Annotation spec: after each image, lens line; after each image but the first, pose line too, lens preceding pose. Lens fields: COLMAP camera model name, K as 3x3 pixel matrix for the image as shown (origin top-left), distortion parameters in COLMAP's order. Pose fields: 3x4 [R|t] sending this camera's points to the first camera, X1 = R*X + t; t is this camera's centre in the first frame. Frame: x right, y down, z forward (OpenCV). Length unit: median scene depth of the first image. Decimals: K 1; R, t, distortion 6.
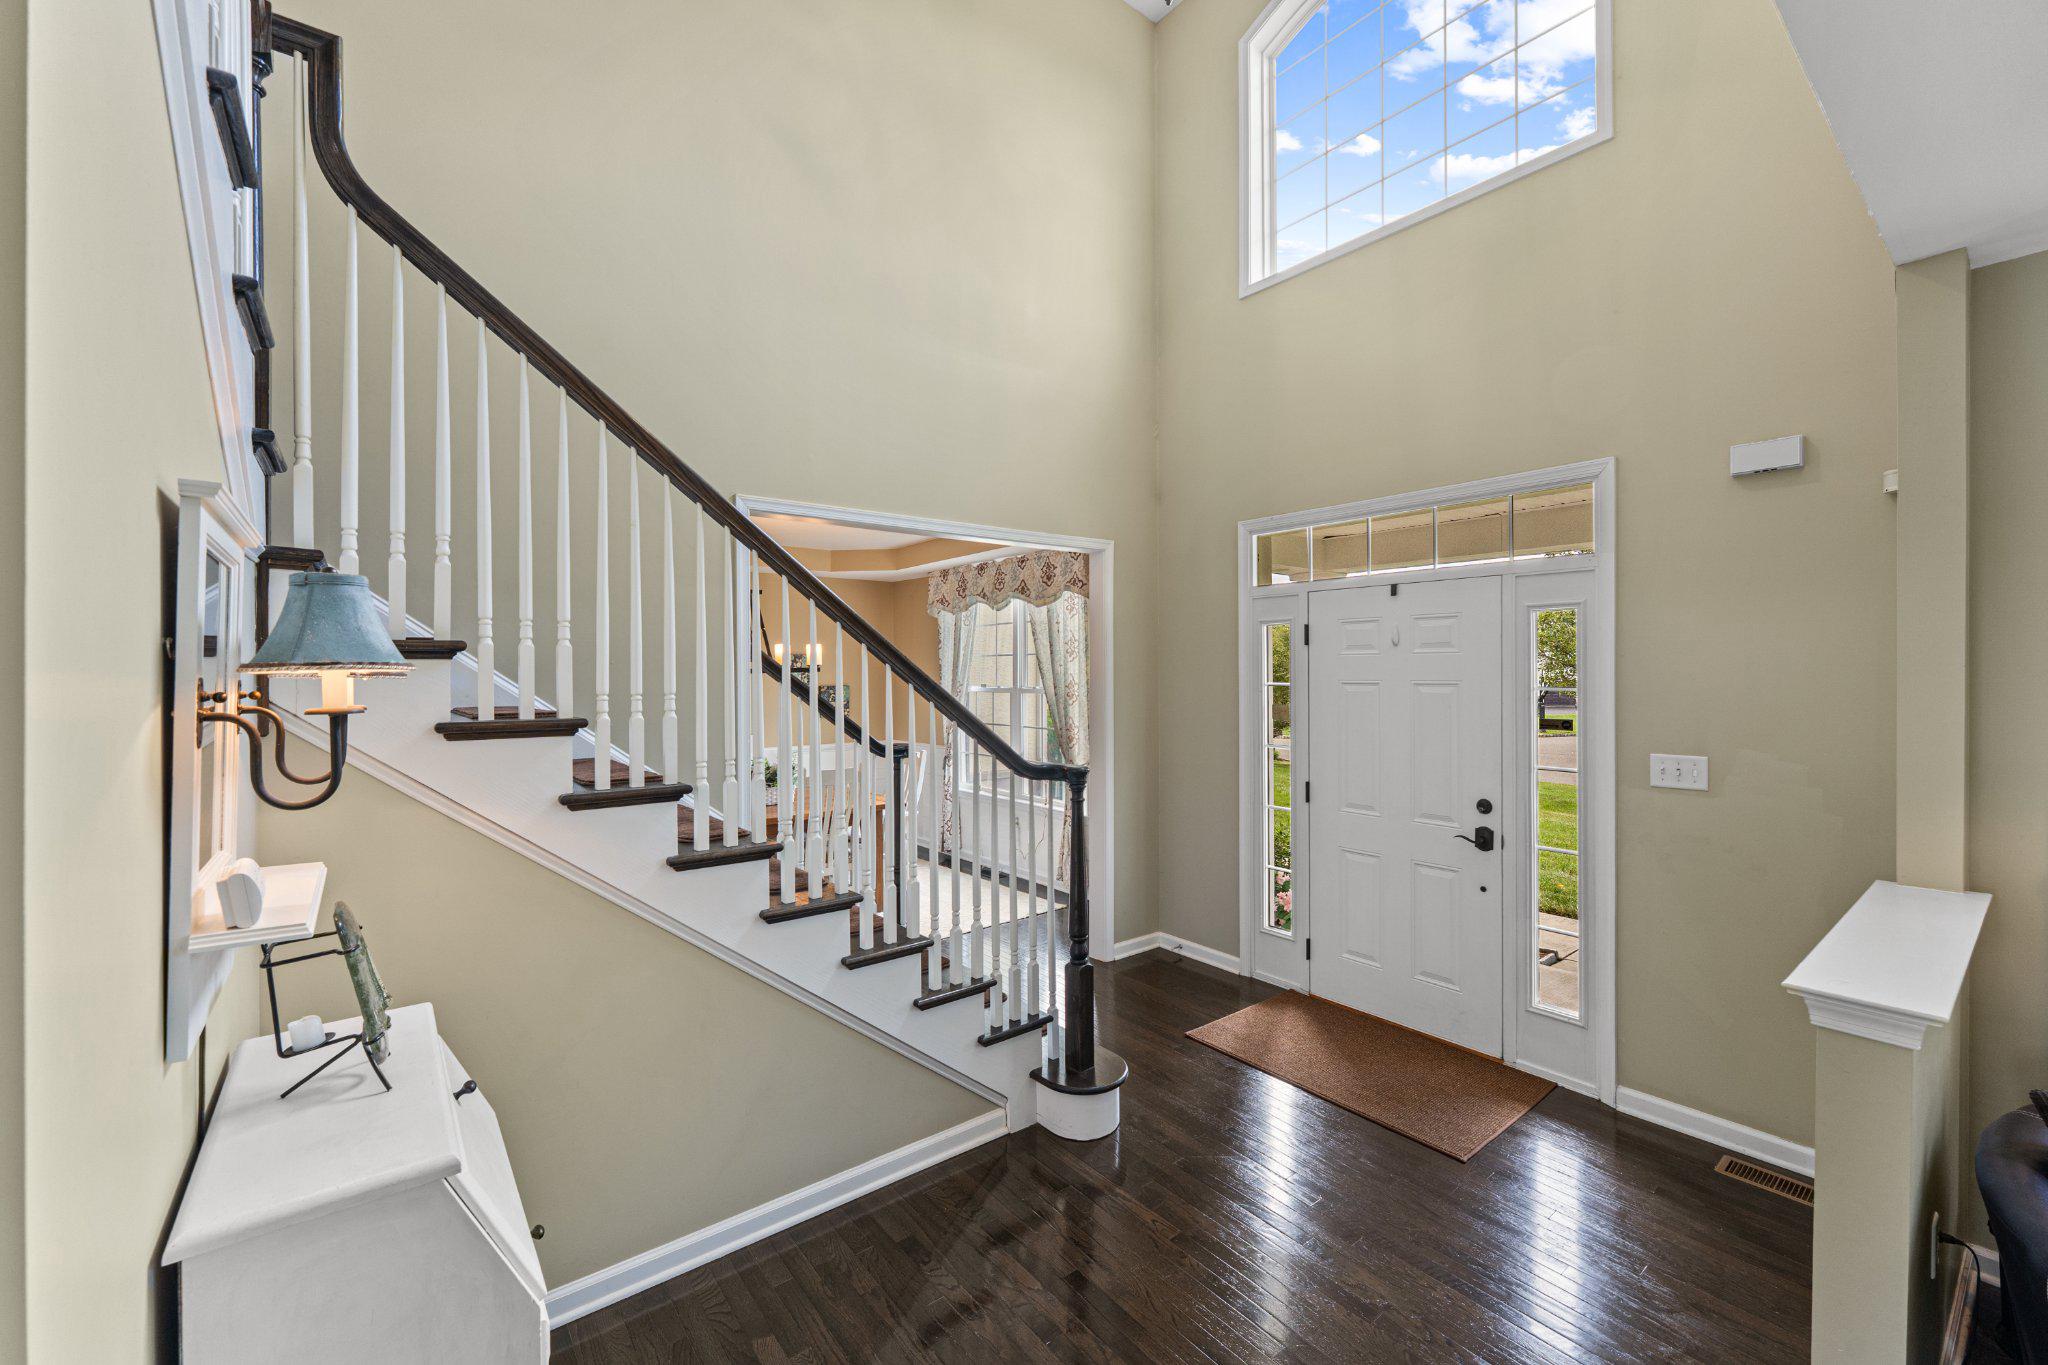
lens RADIAL K [[822.3, 0, 1028.8], [0, 822.3, 669.9], [0, 0, 1]] dist [0.001955, 0.000256]
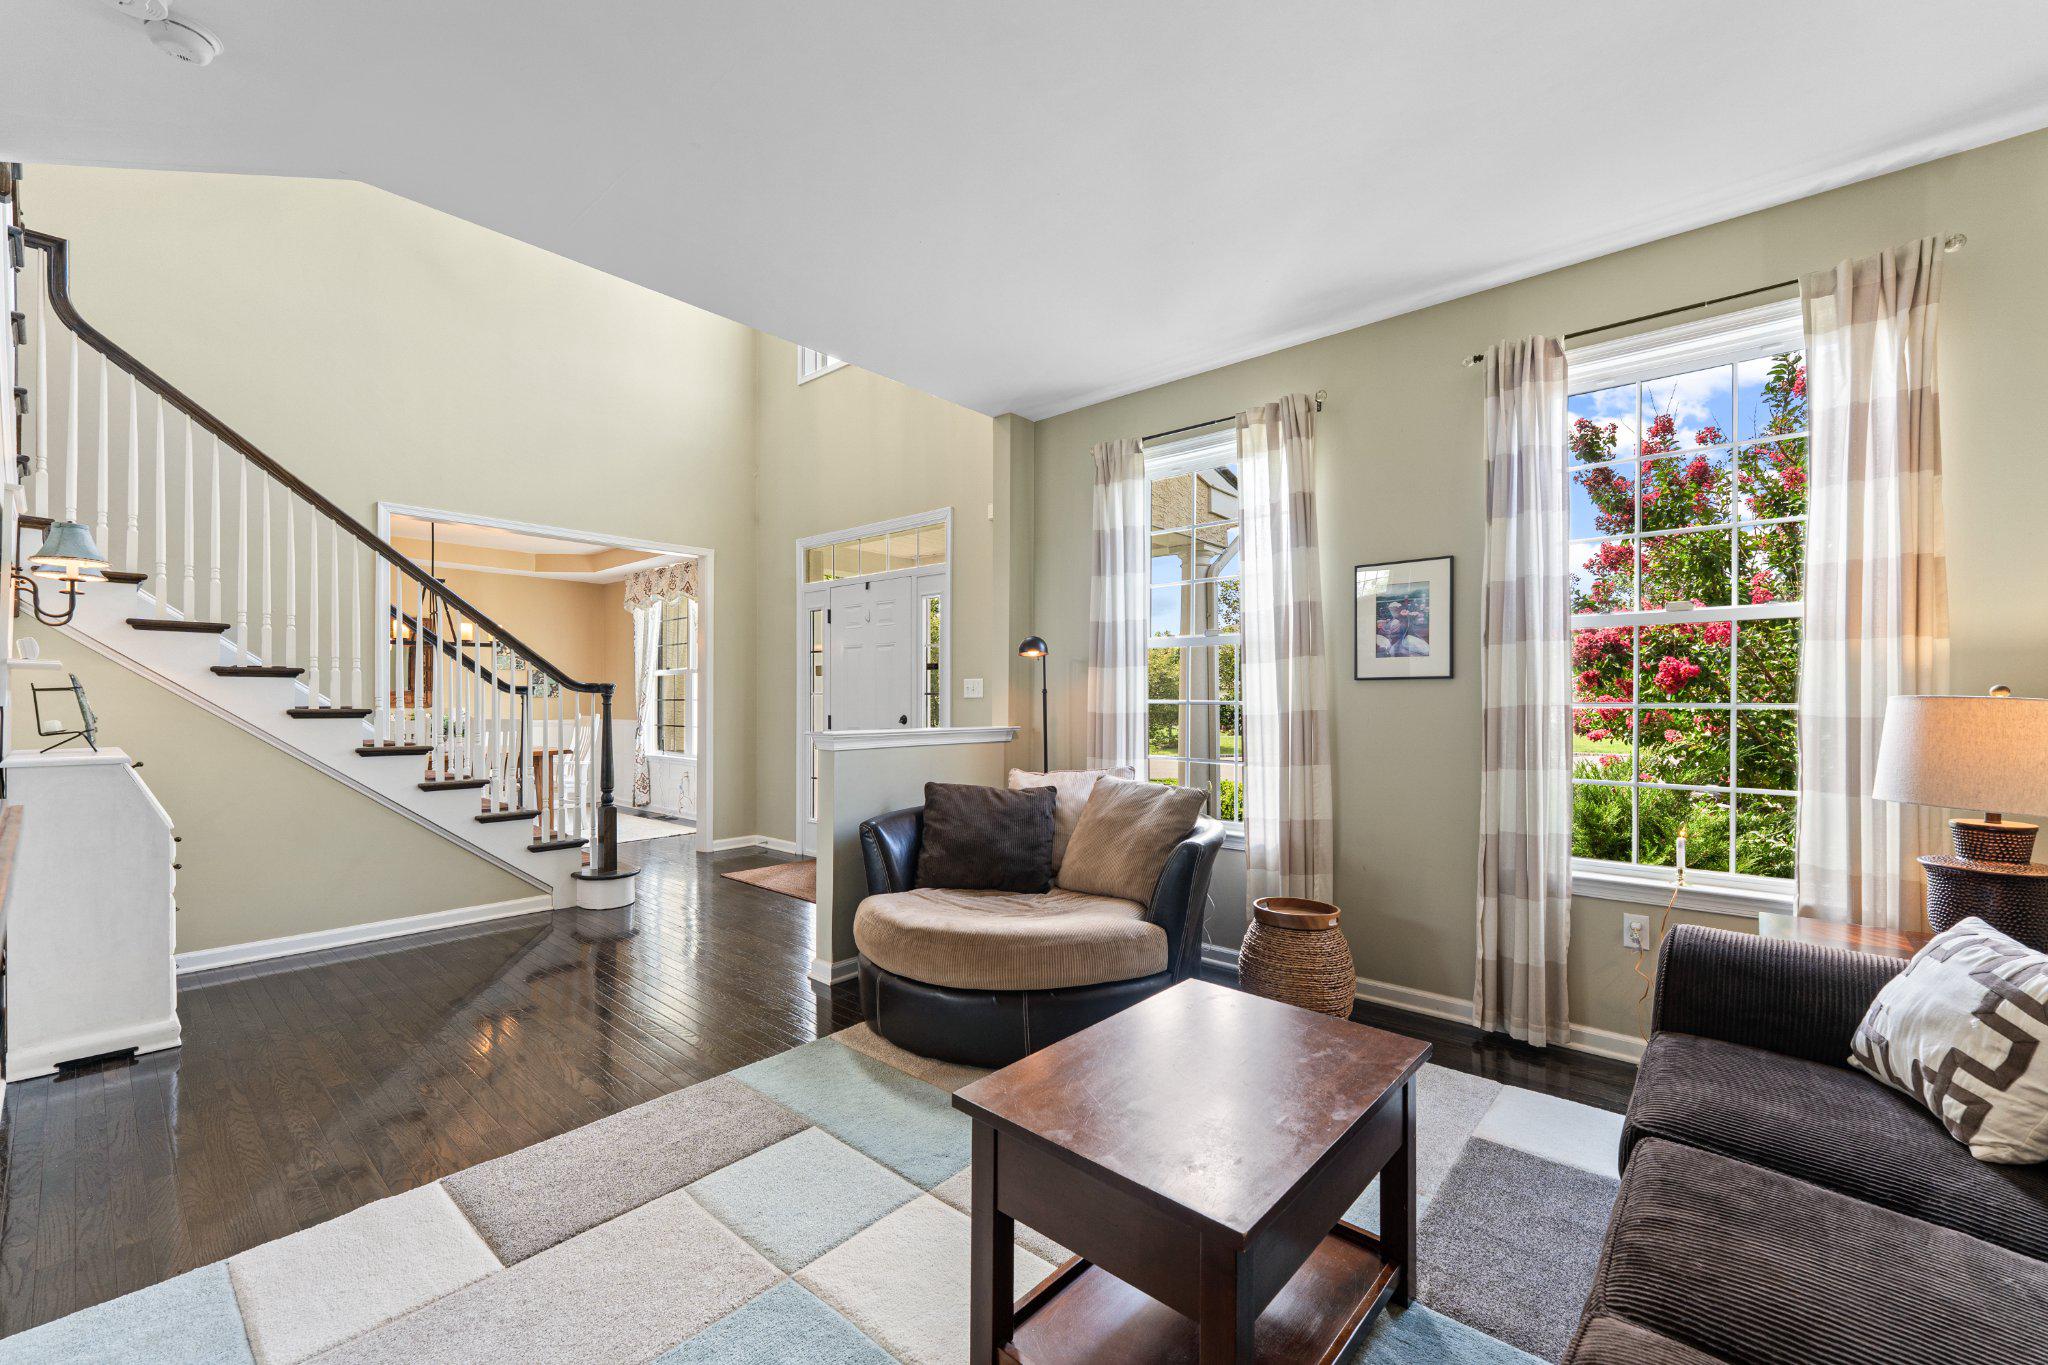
lens RADIAL K [[822.3, 0, 1017.2], [0, 822.3, 698.9], [0, 0, 1]] dist [0.001955, 0.000256]
pose [[0.983134, 0.007565, 0.182732, 0.595600], [-0.007783, 0.999970, 0.000479, 0.152901], [-0.182723, -0.001893, 0.983163, -0.777624]]
